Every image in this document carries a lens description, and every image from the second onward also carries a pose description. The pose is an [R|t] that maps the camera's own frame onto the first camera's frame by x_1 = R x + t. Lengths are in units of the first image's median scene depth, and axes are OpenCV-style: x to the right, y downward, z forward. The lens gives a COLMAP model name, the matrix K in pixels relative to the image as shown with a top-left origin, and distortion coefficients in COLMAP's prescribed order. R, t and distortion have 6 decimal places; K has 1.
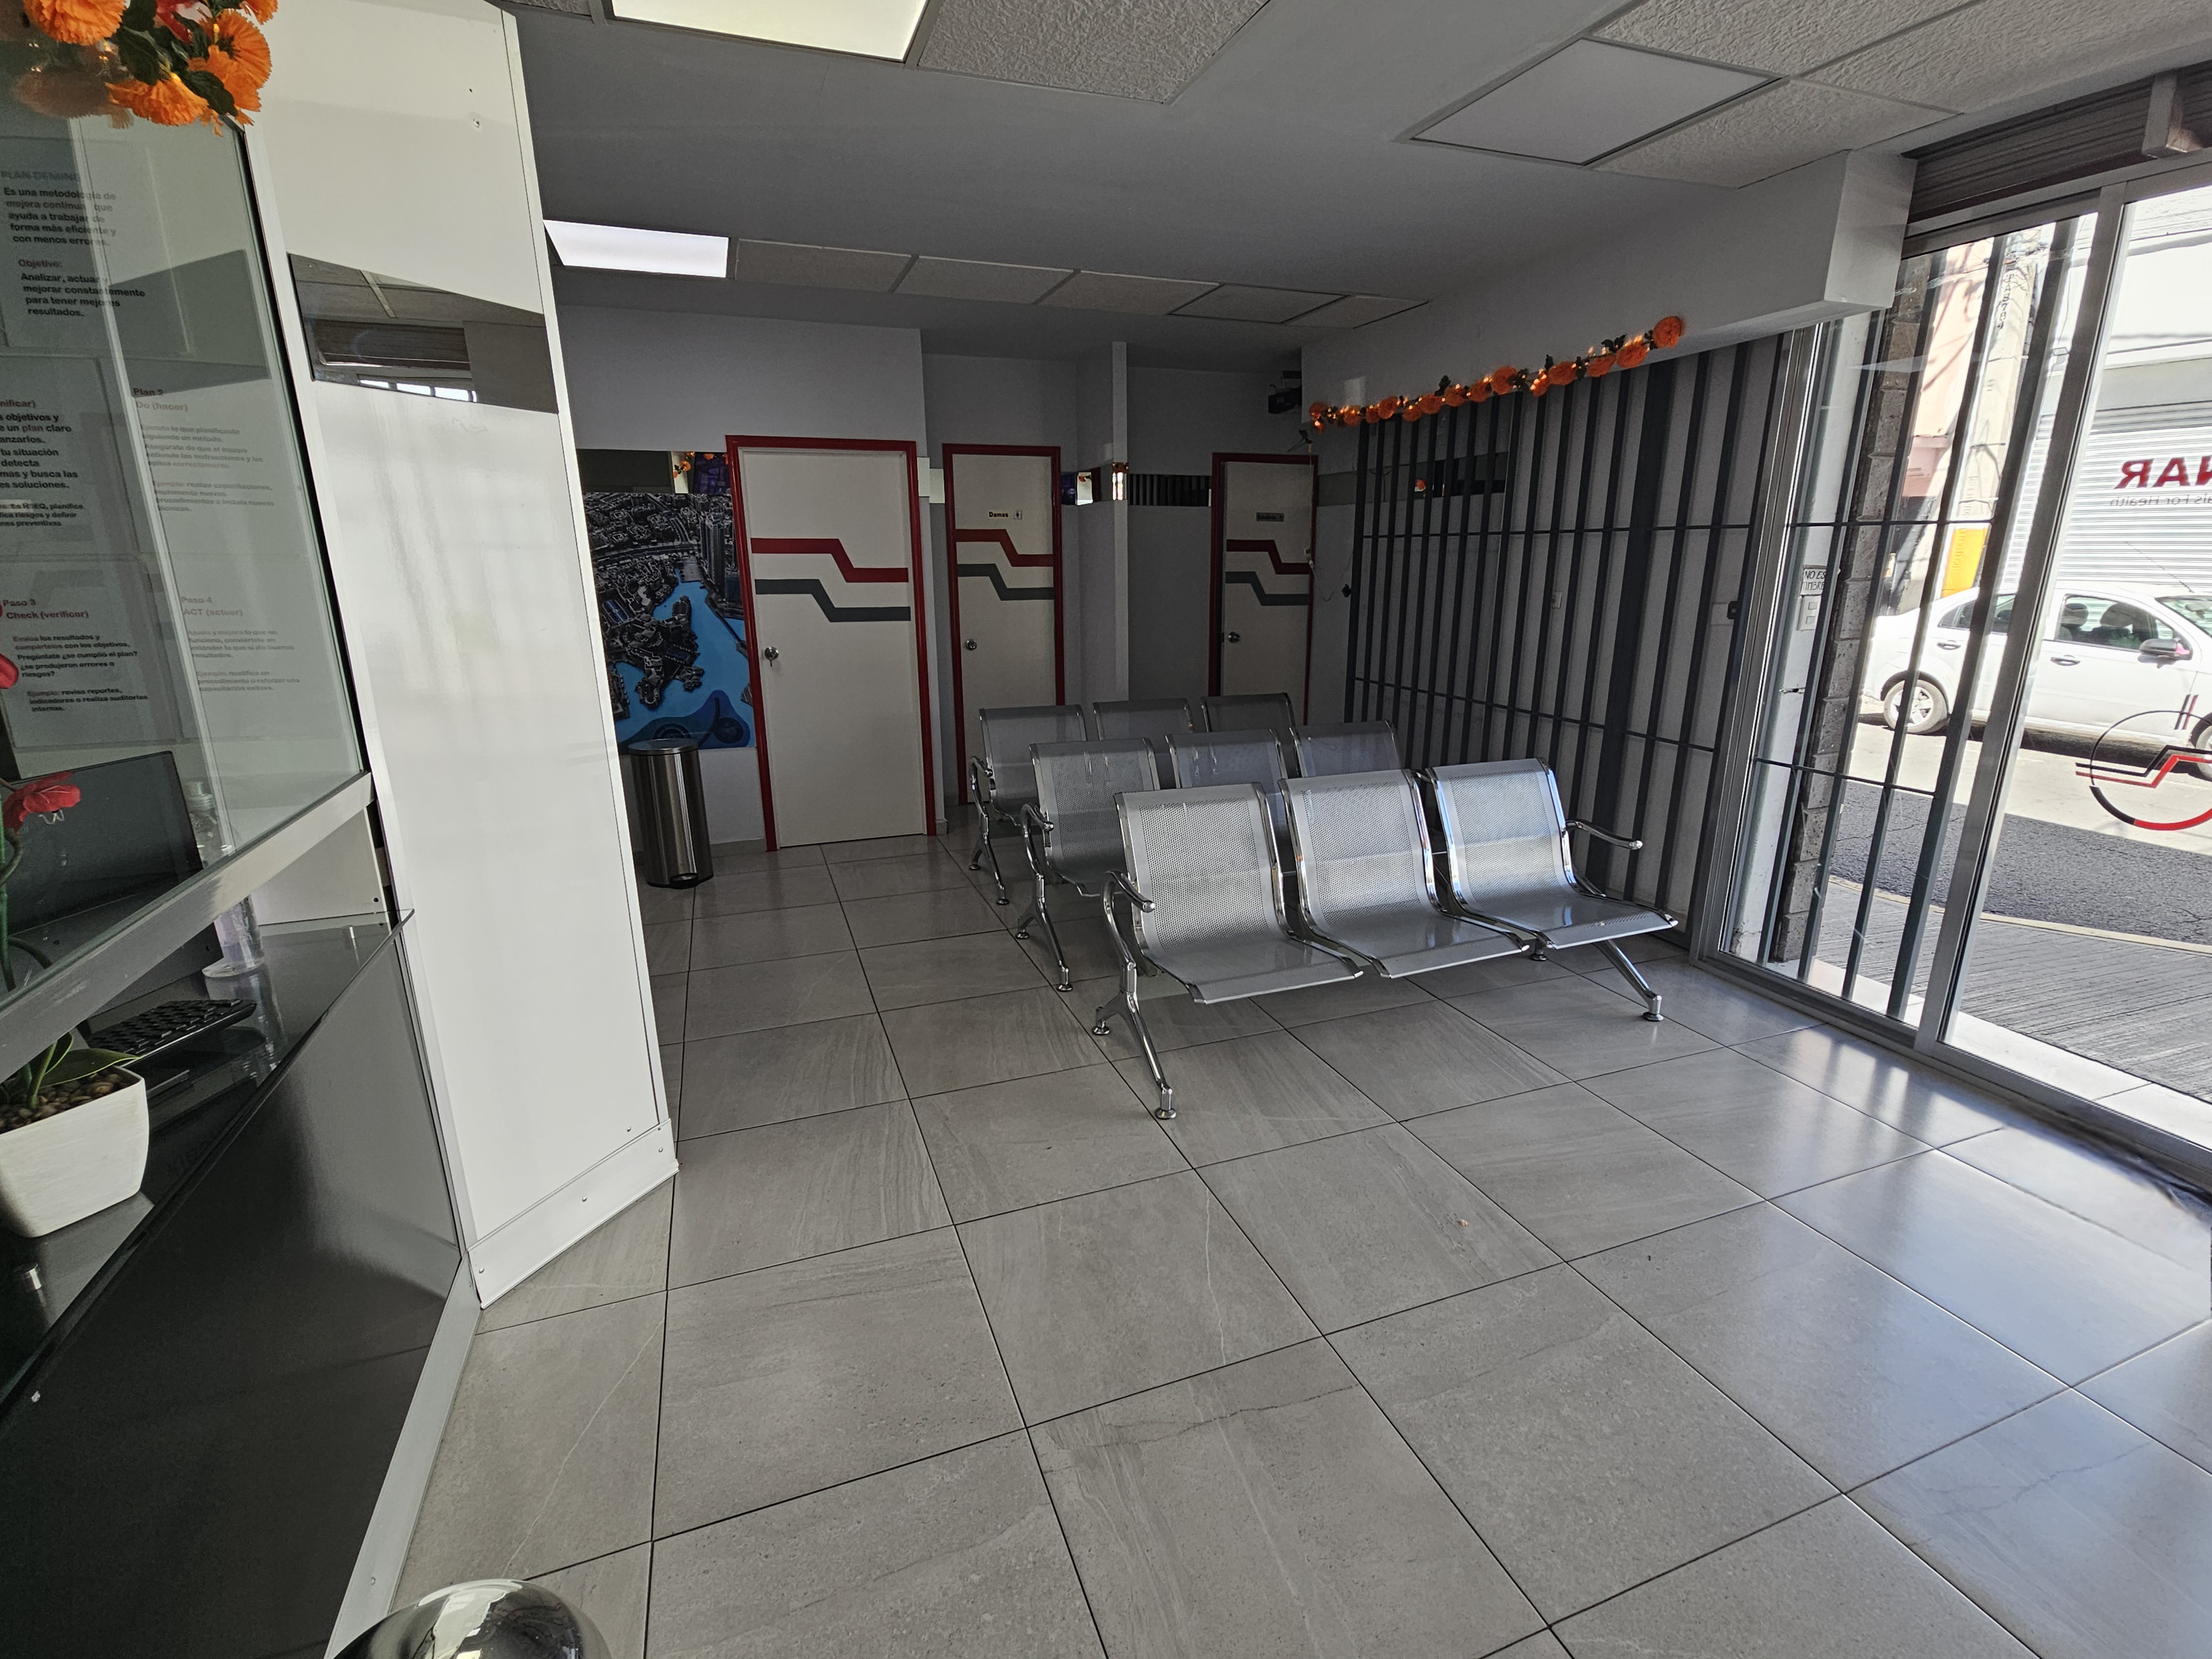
lens RADIAL K [[1034.0, 0, 1113.5], [0, 1034.0, 827.3], [0, 0, 1]] dist [0.000224, 0.000352]
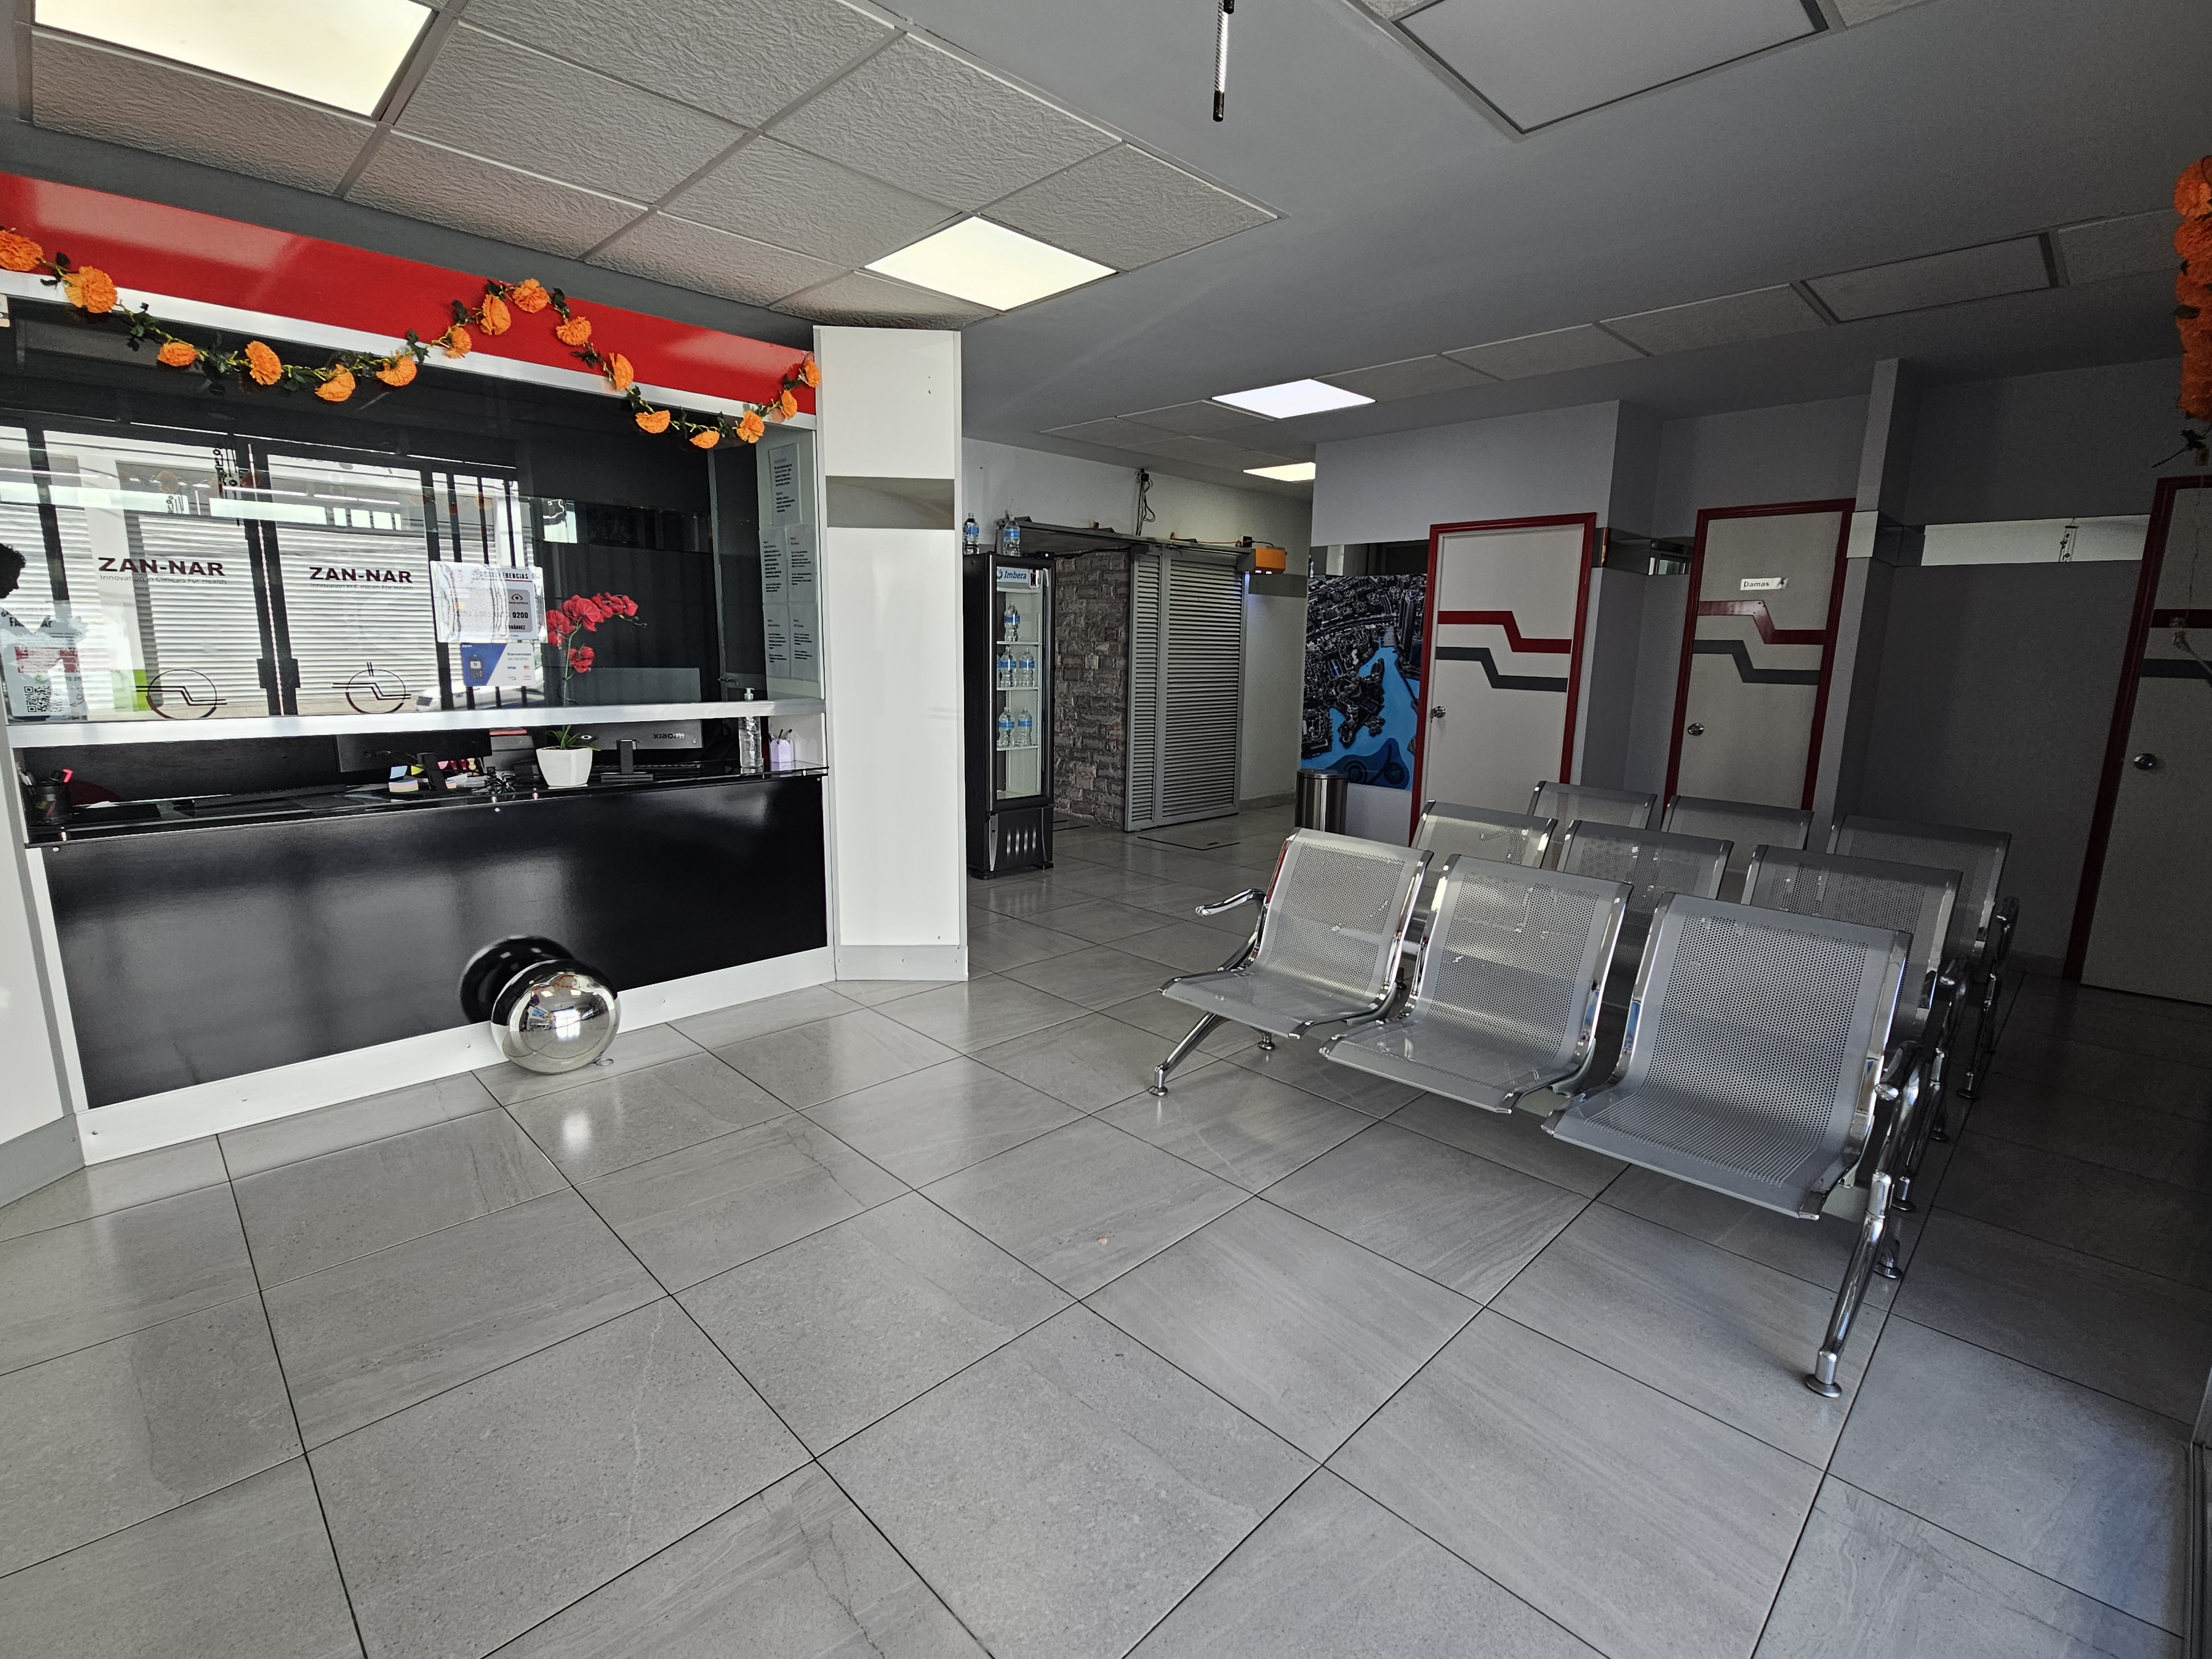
lens RADIAL K [[1020.3, 0, 1119.7], [0, 1020.3, 828.5], [0, 0, 1]] dist [0.003121, 0.000194]
pose [[0.409462, 0.176241, -0.895142, 0.555671], [-0.253697, 0.964461, 0.073841, -0.040317], [0.876344, 0.196860, 0.439623, 0.236682]]
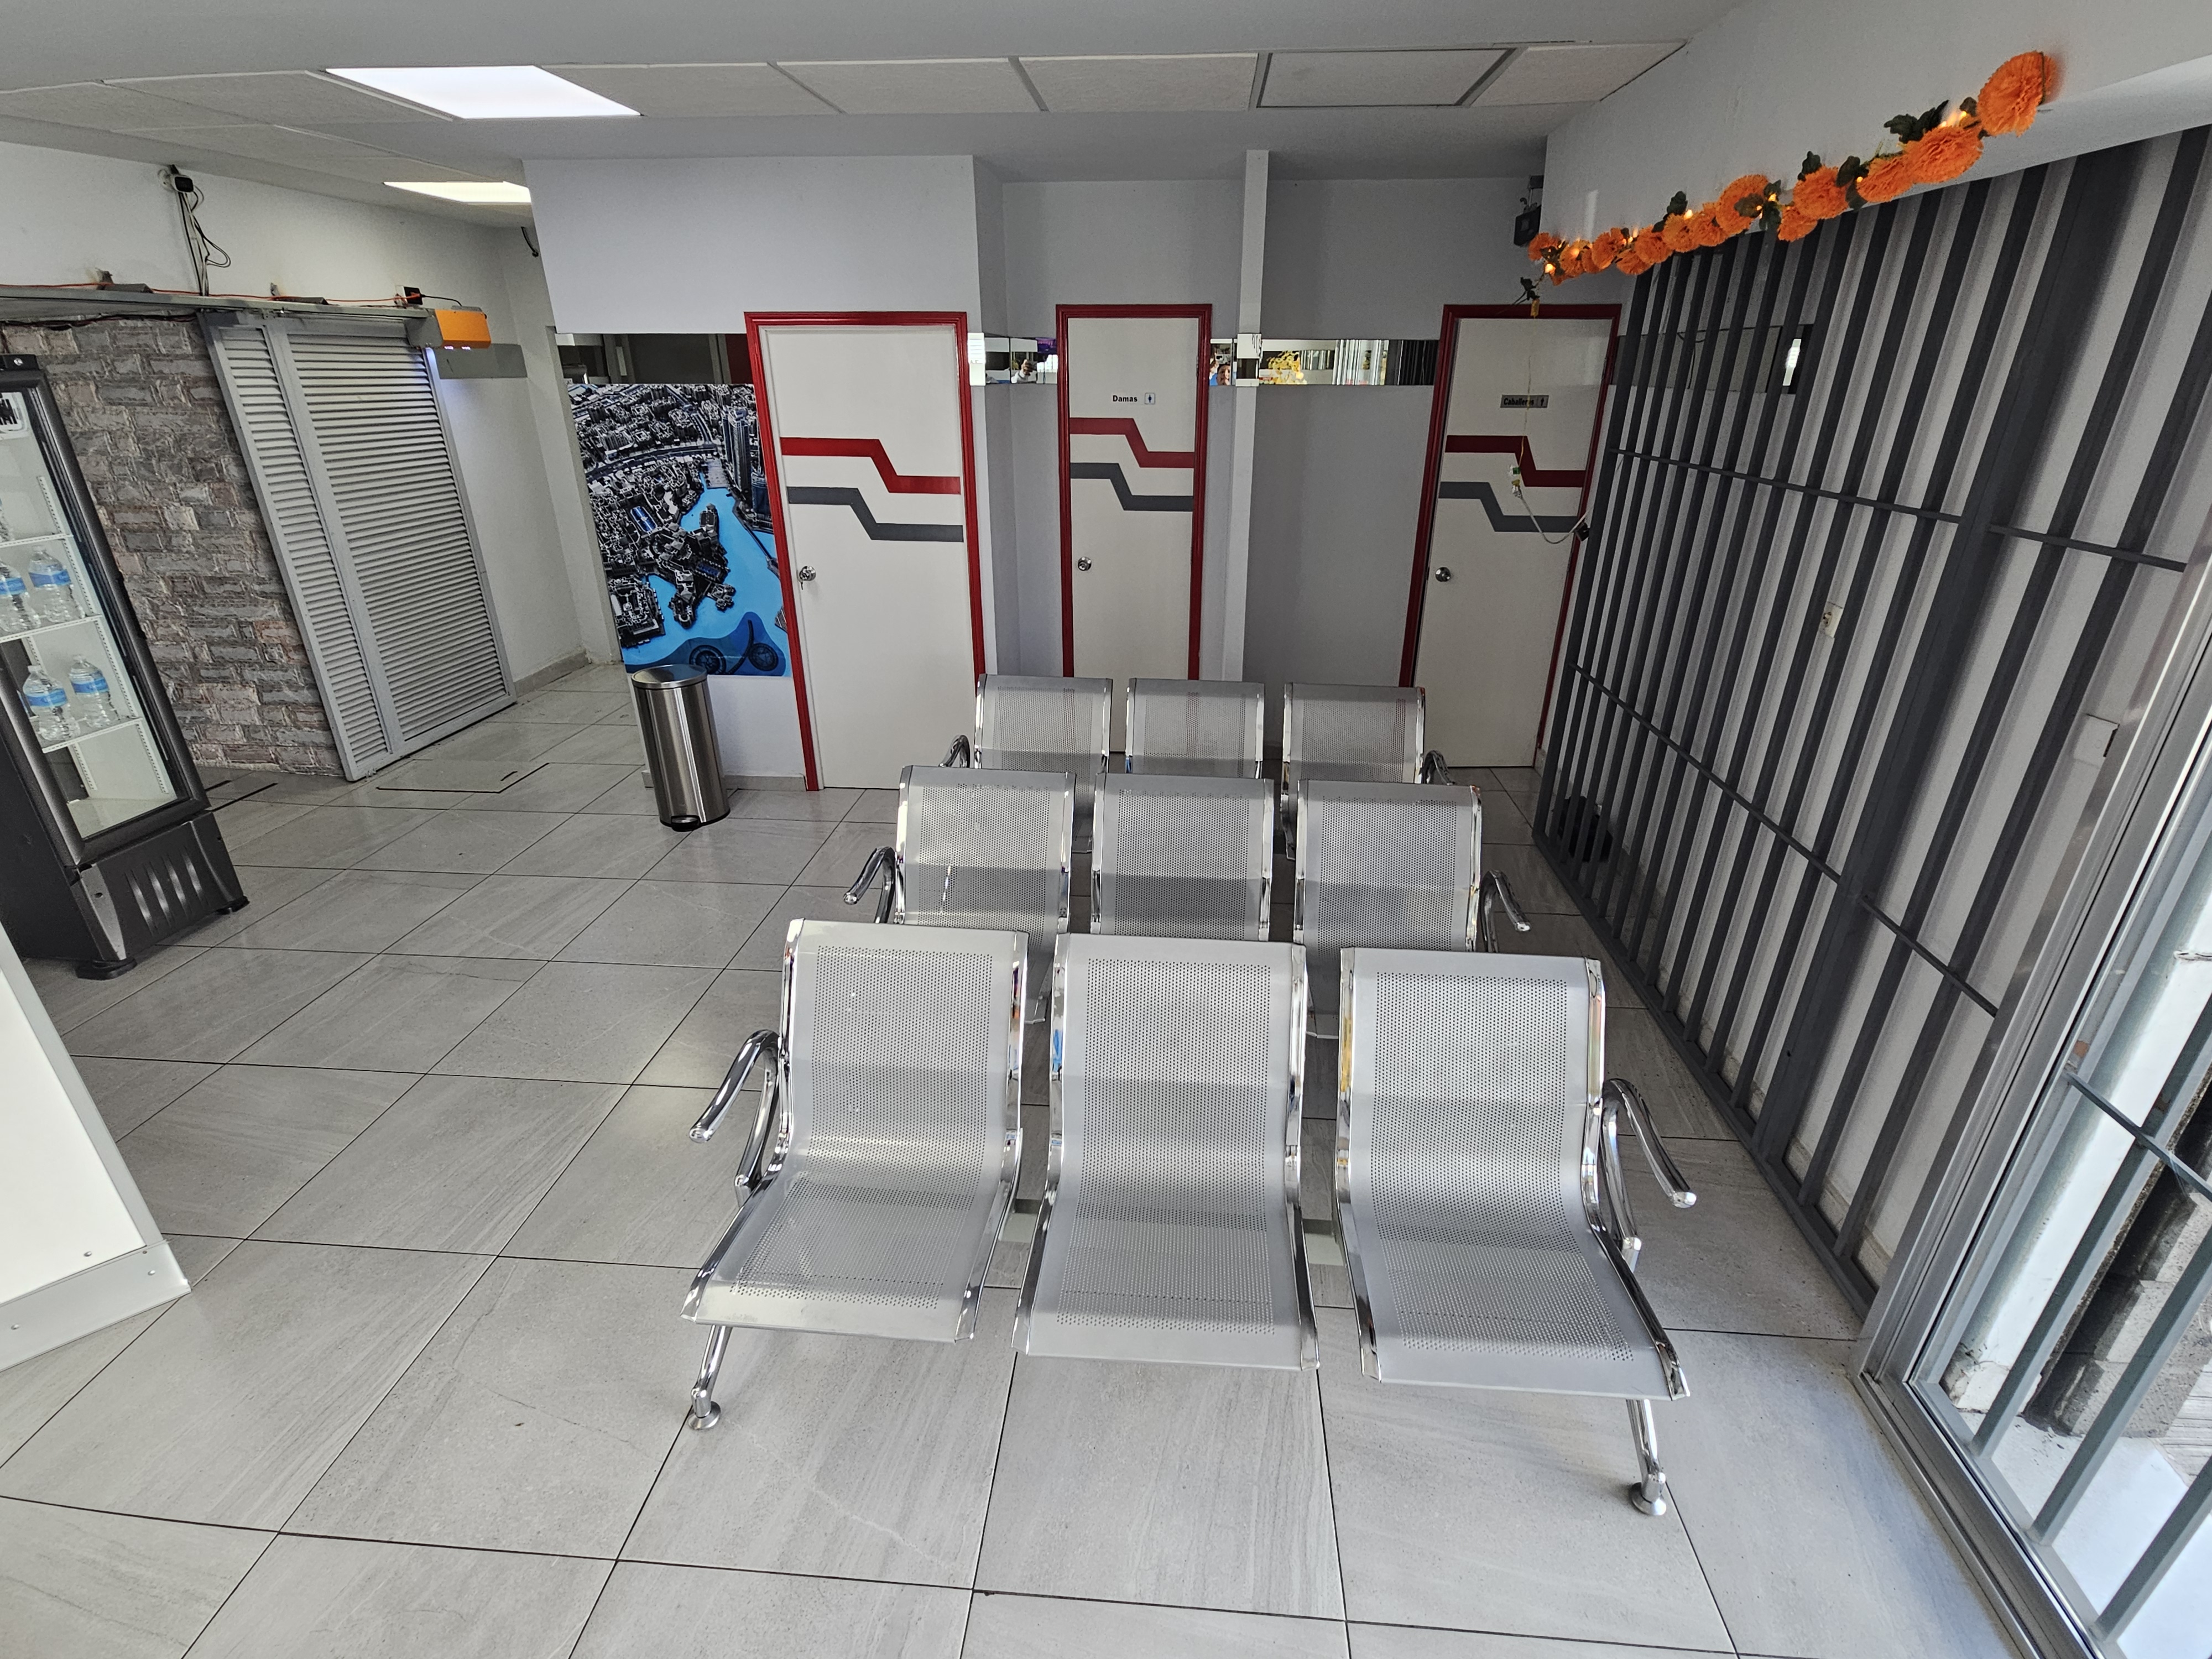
lens RADIAL K [[1023.3, 0, 1116.5], [0, 1023.3, 827.8], [0, 0, 1]] dist [0.000237, -0.002371]
pose [[0.905348, 0.181447, -0.383957, 0.281310], [-0.115800, 0.975344, 0.187869, -0.154500], [0.408578, -0.125625, 0.904037, 0.305819]]
